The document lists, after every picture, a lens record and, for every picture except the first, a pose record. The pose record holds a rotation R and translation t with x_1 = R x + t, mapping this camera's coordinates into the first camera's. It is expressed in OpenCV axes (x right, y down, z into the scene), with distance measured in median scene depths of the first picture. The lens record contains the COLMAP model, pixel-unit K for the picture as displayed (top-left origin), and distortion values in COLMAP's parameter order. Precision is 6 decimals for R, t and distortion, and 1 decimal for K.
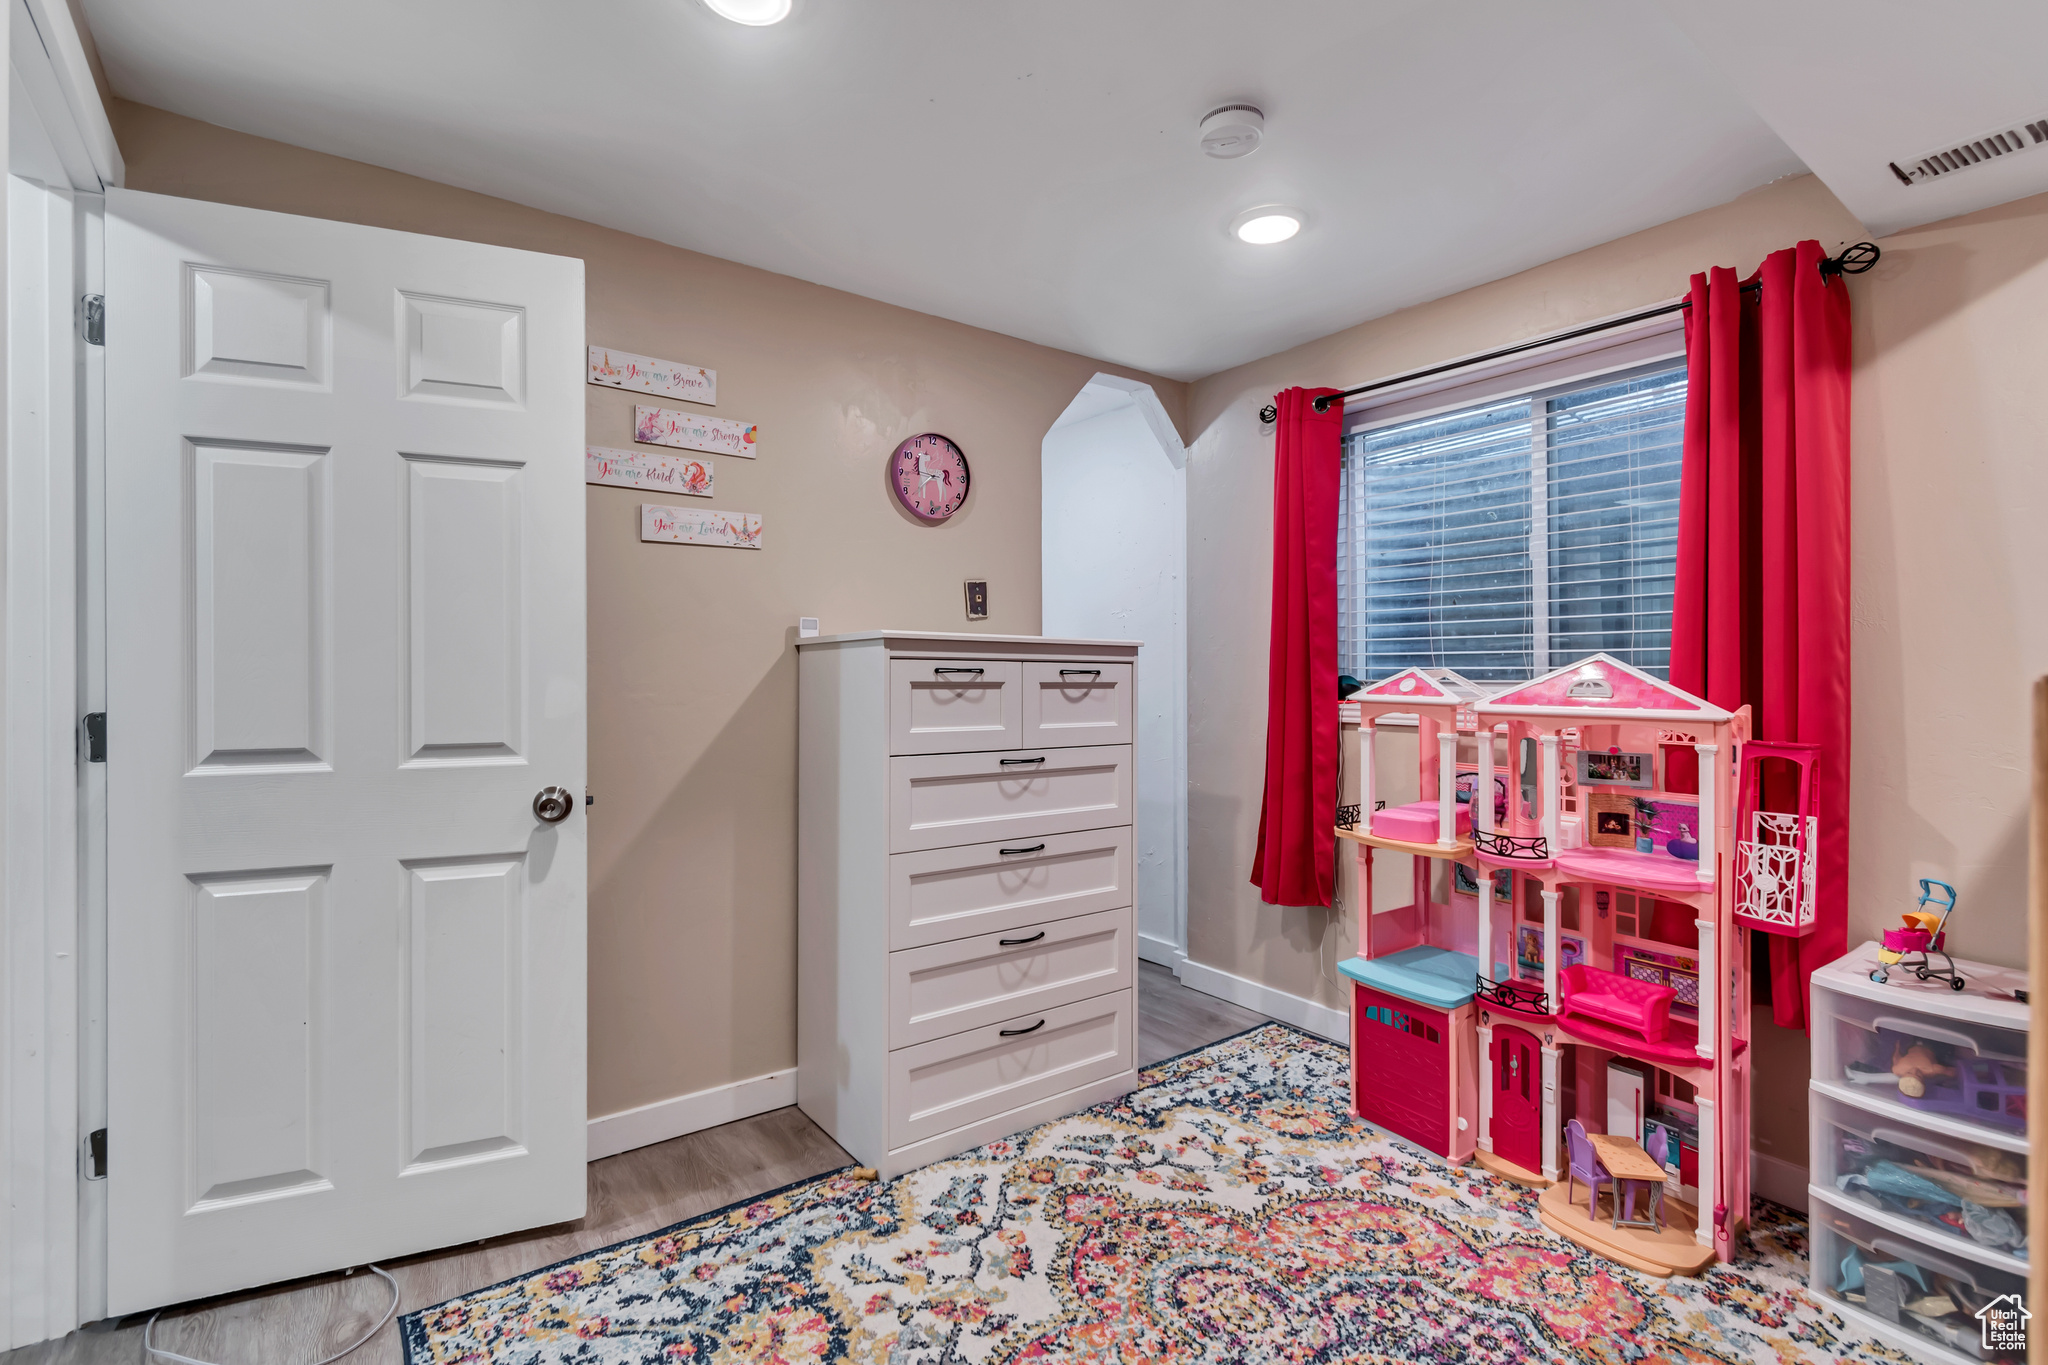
lens RADIAL K [[919.6, 0, 1024.5], [0, 919.6, 673.3], [0, 0, 1]] dist [0.006644, -0.004219]
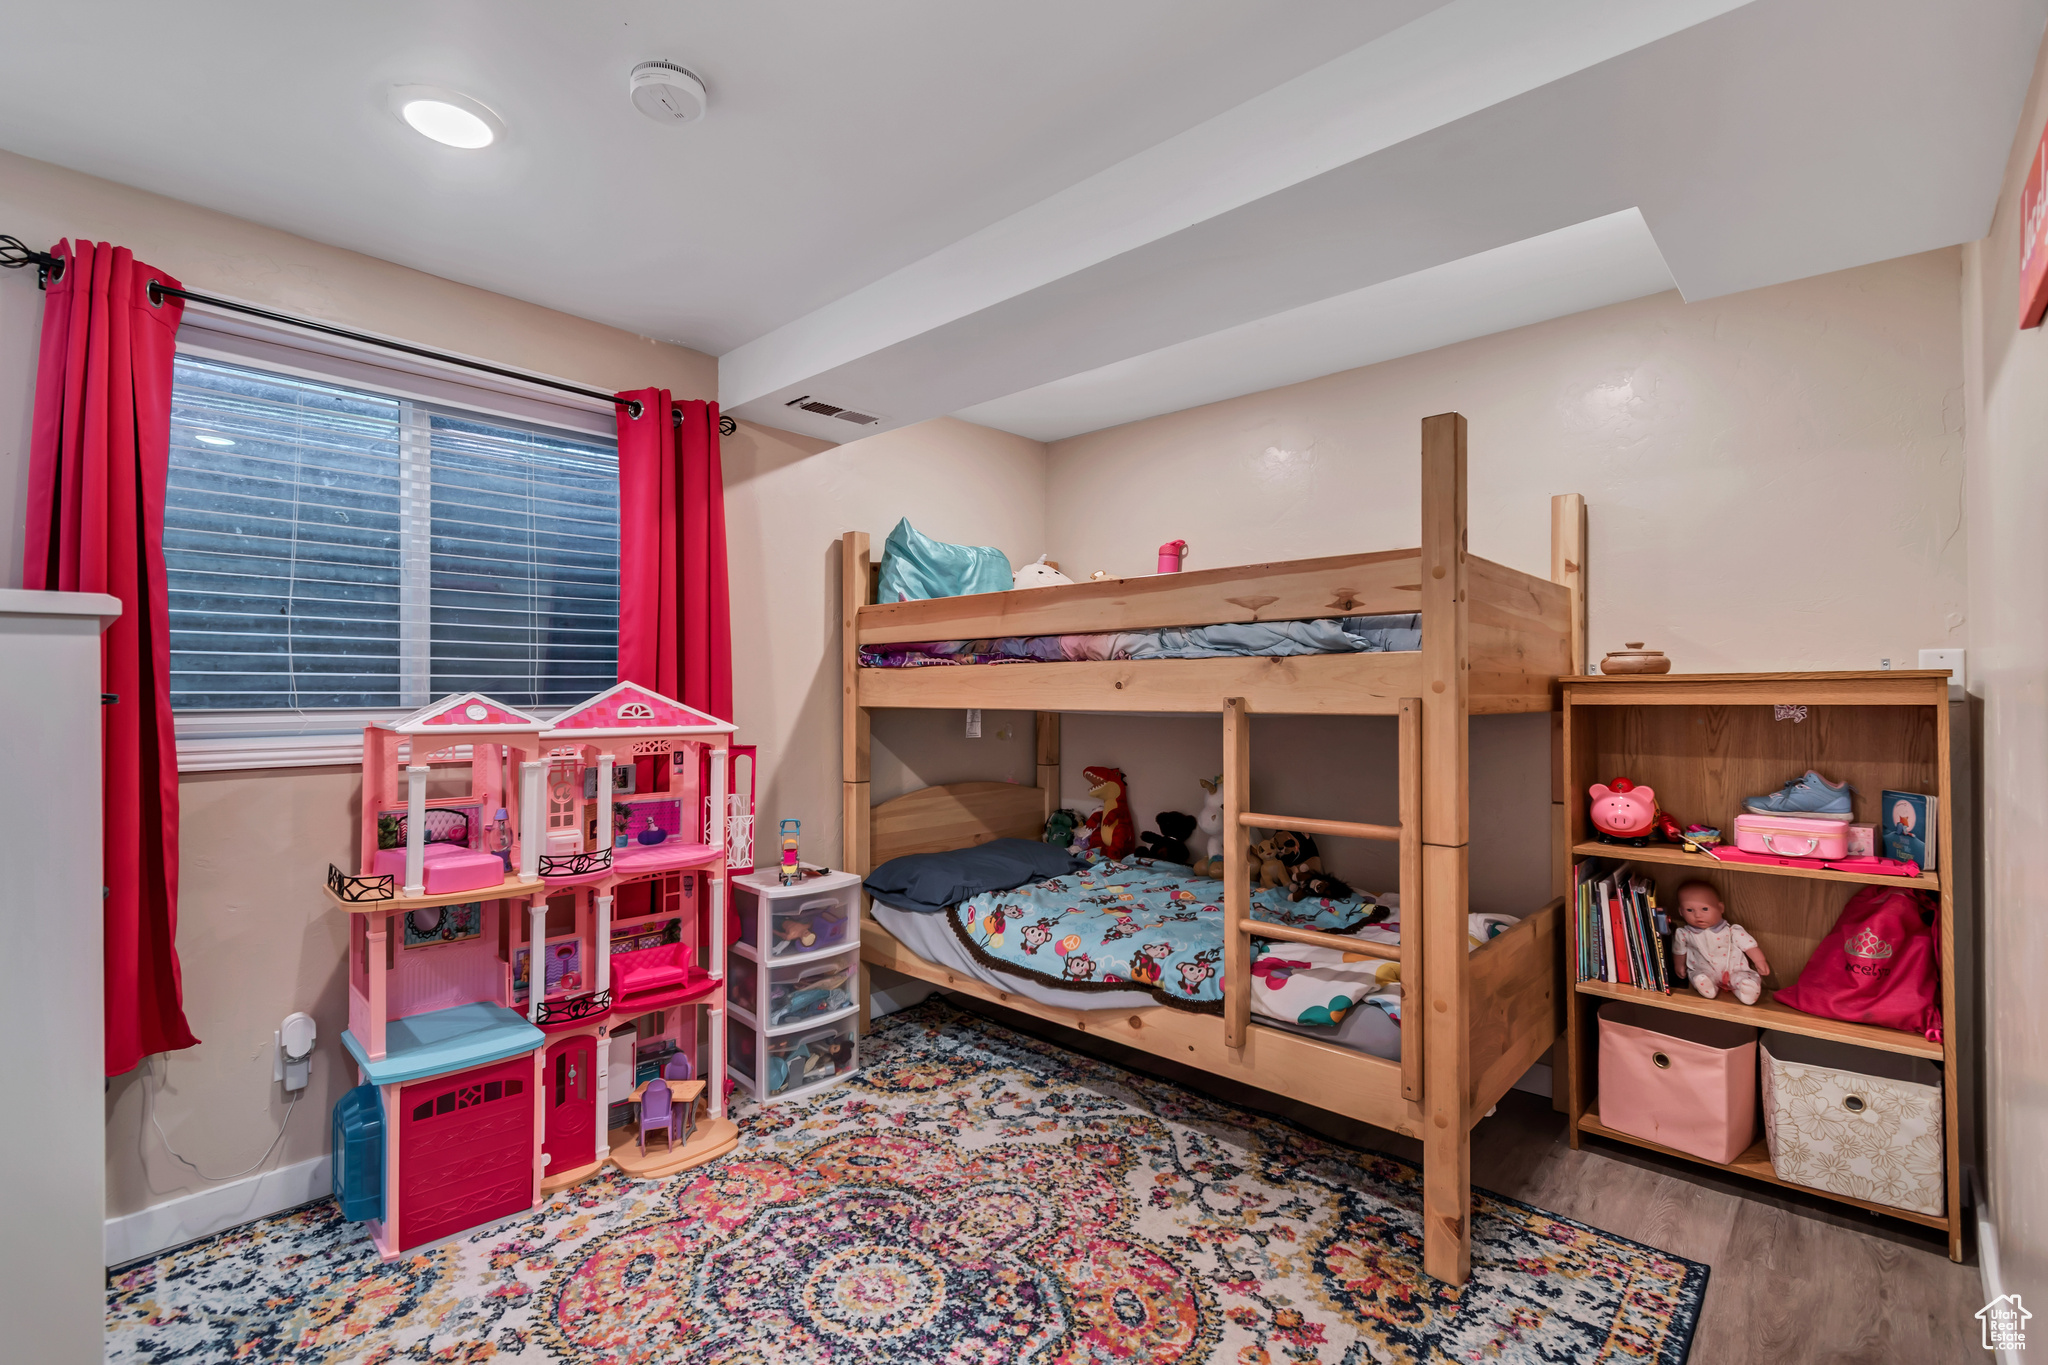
lens RADIAL K [[919.6, 0, 1027.5], [0, 919.6, 685.8], [0, 0, 1]] dist [0.006644, -0.004219]
pose [[-0.175748, 0.005981, 0.984417, -0.612859], [0.003120, 0.999980, -0.005518, -0.007396], [-0.984430, 0.002101, -0.175763, 0.702647]]
